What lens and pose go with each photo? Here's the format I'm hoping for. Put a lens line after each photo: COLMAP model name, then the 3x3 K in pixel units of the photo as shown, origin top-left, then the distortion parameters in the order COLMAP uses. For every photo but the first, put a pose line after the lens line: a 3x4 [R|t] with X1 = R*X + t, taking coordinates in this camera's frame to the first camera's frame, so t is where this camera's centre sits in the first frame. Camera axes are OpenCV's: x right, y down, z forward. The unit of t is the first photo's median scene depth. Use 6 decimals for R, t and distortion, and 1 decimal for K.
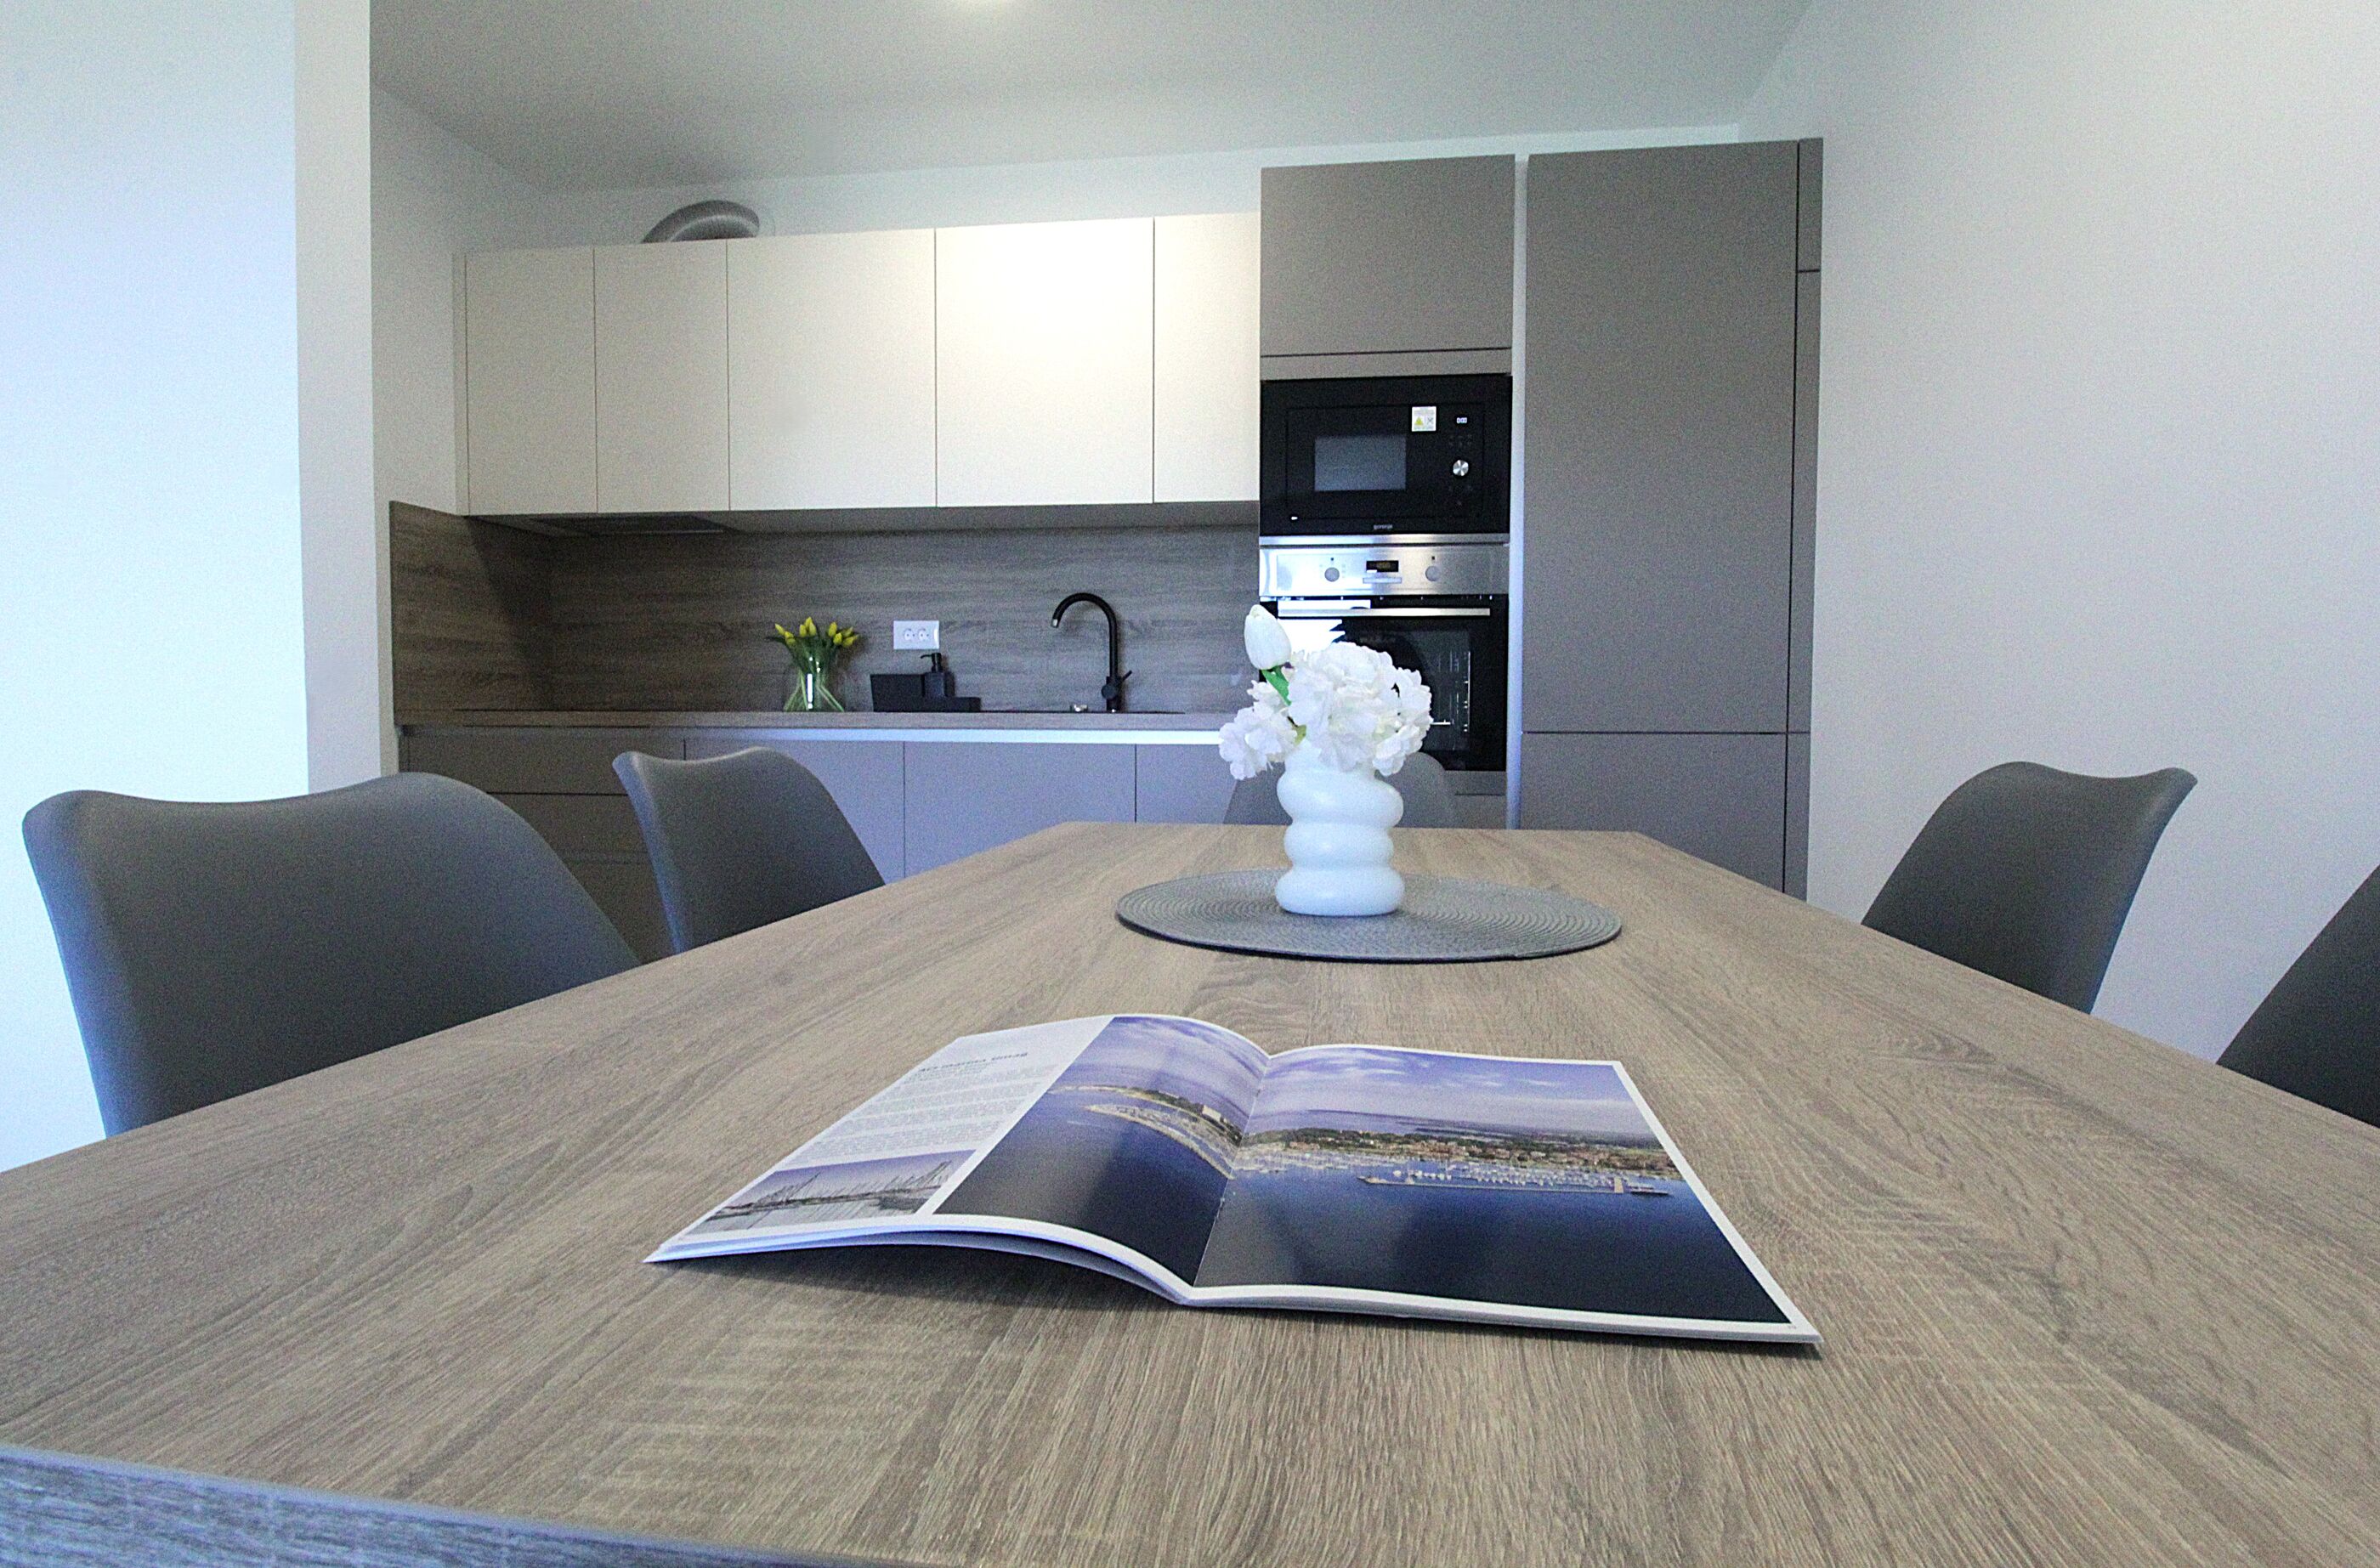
lens RADIAL K [[1103.0, 0, 1190.0], [0, 1103.0, 784.0], [0, 0, 1]] dist [-0.003667, -0.000760]
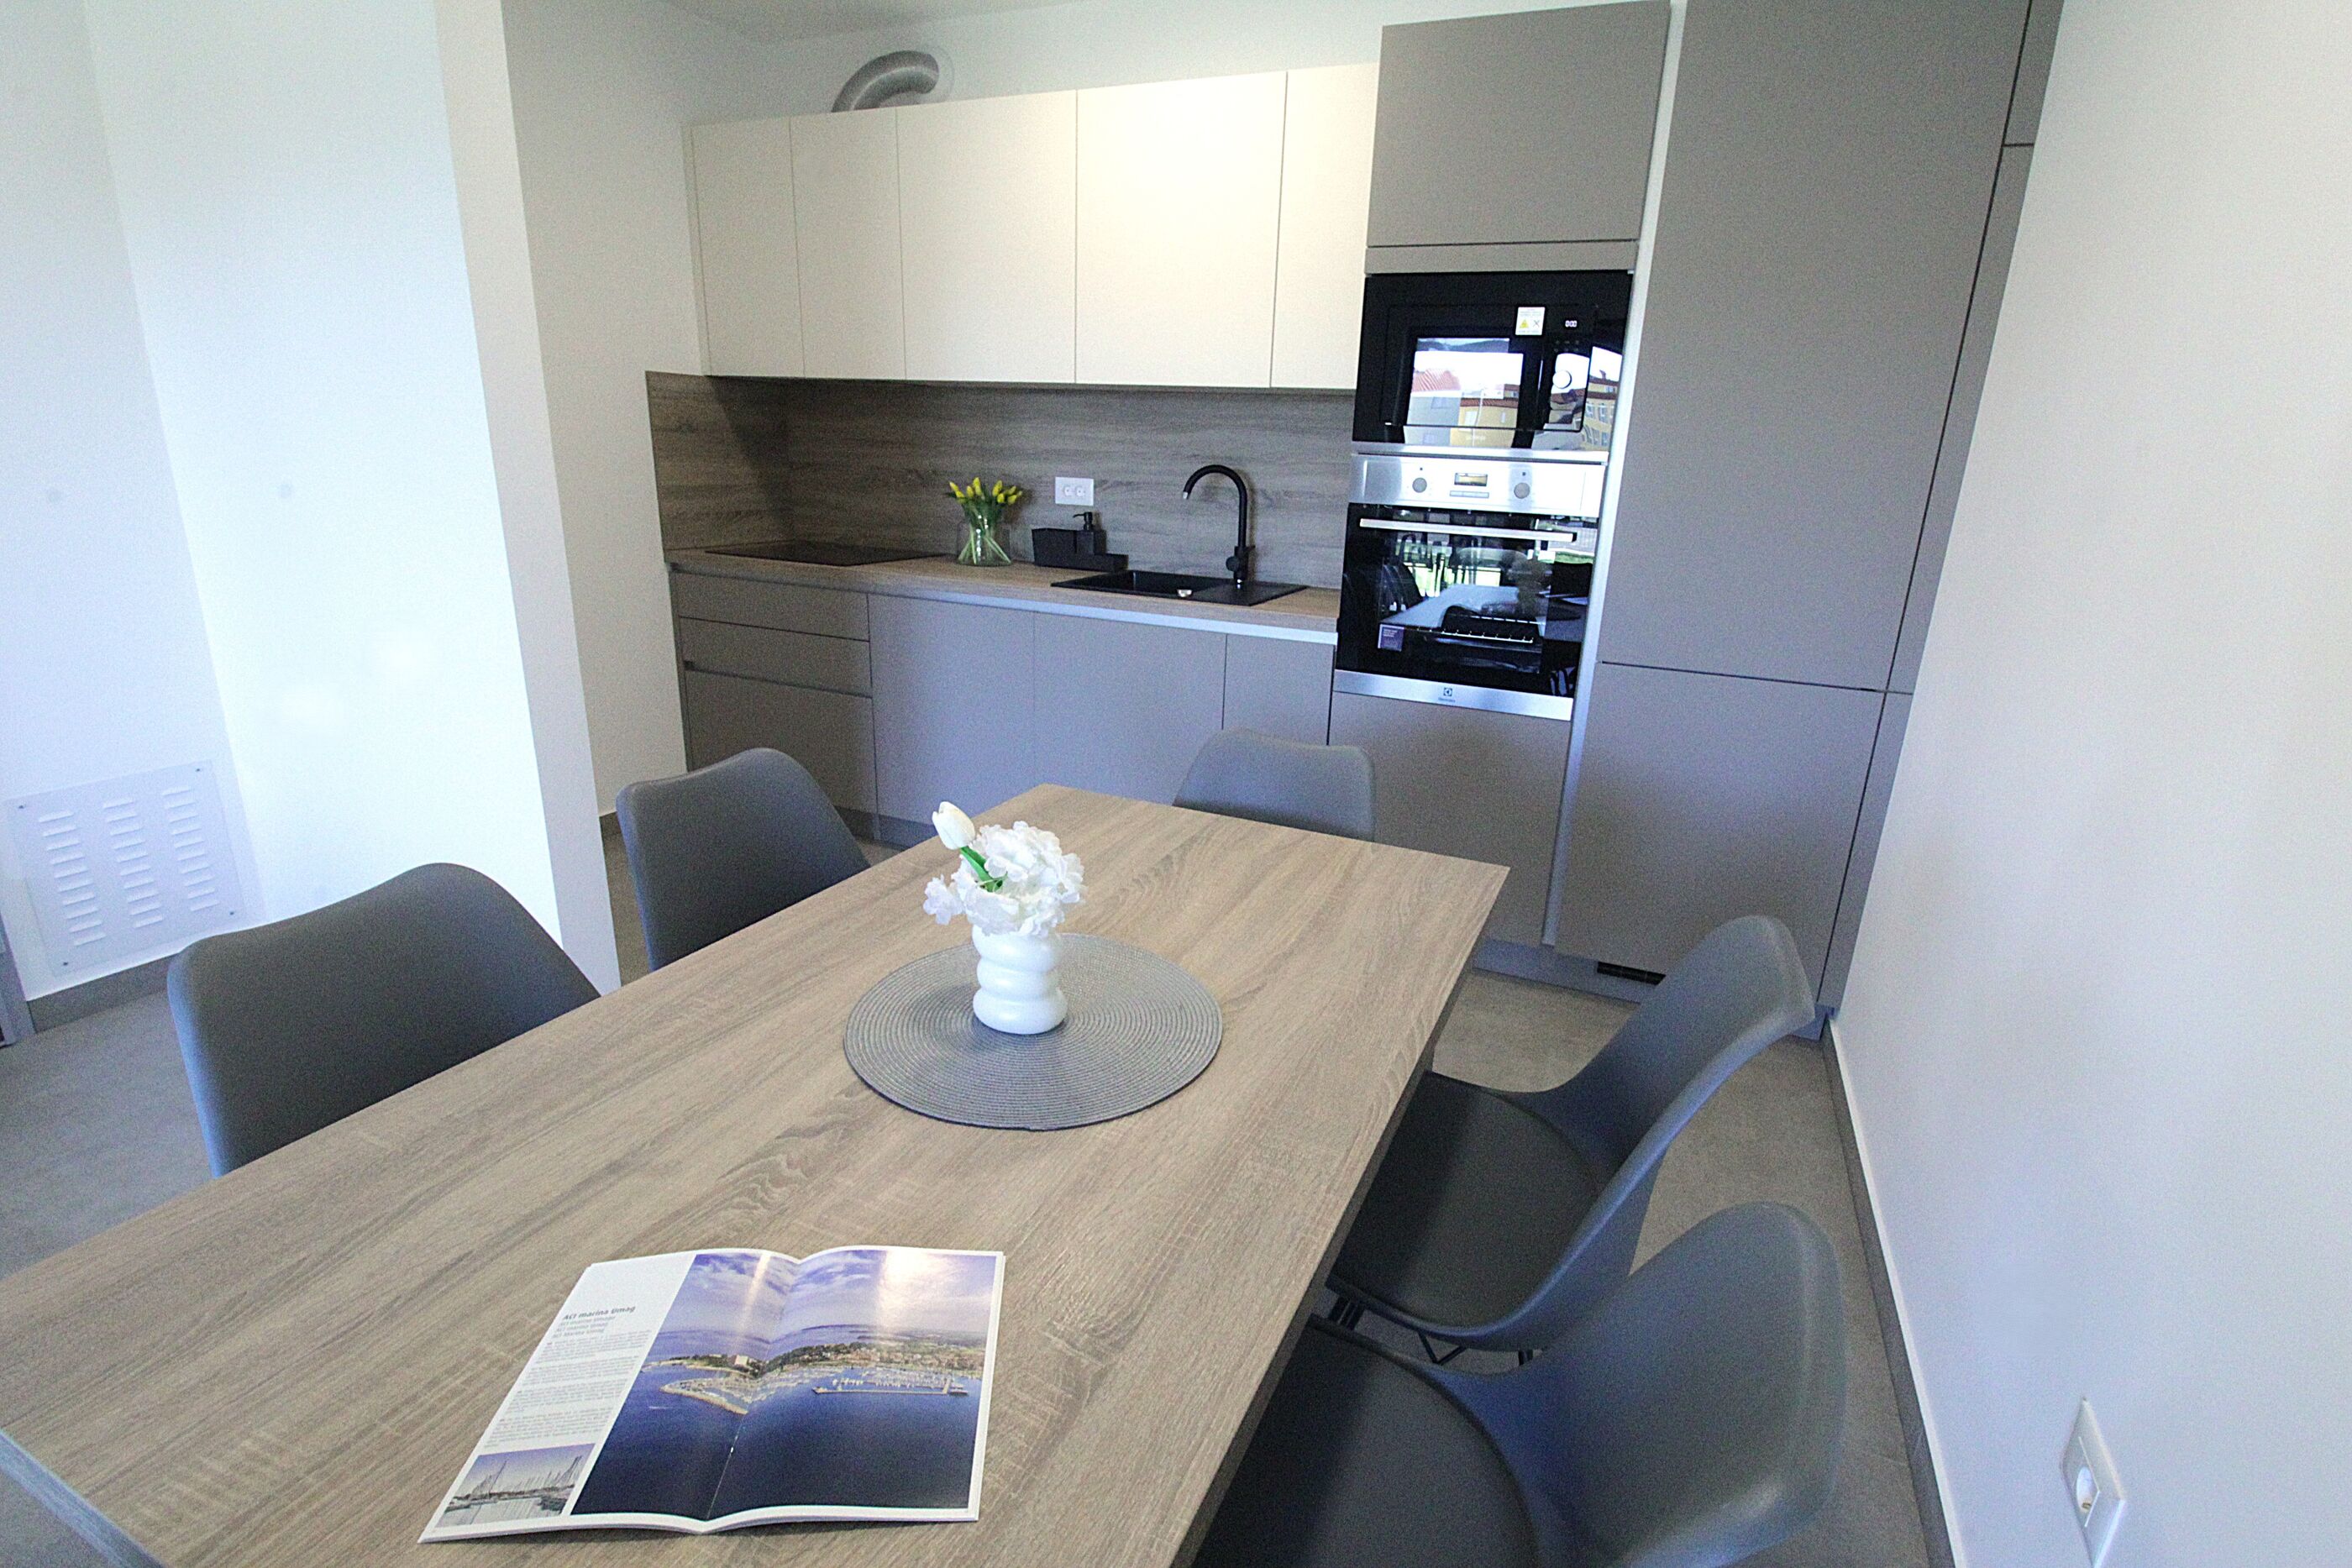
lens RADIAL K [[1094.4, 0, 1200.8], [0, 1094.4, 776.0], [0, 0, 1]] dist [0.002177, -0.013409]
pose [[0.959172, 0.110681, -0.260266, 0.187375], [-0.043265, 0.966835, 0.251711, -0.146899], [0.279494, -0.230174, 0.932150, -0.028575]]
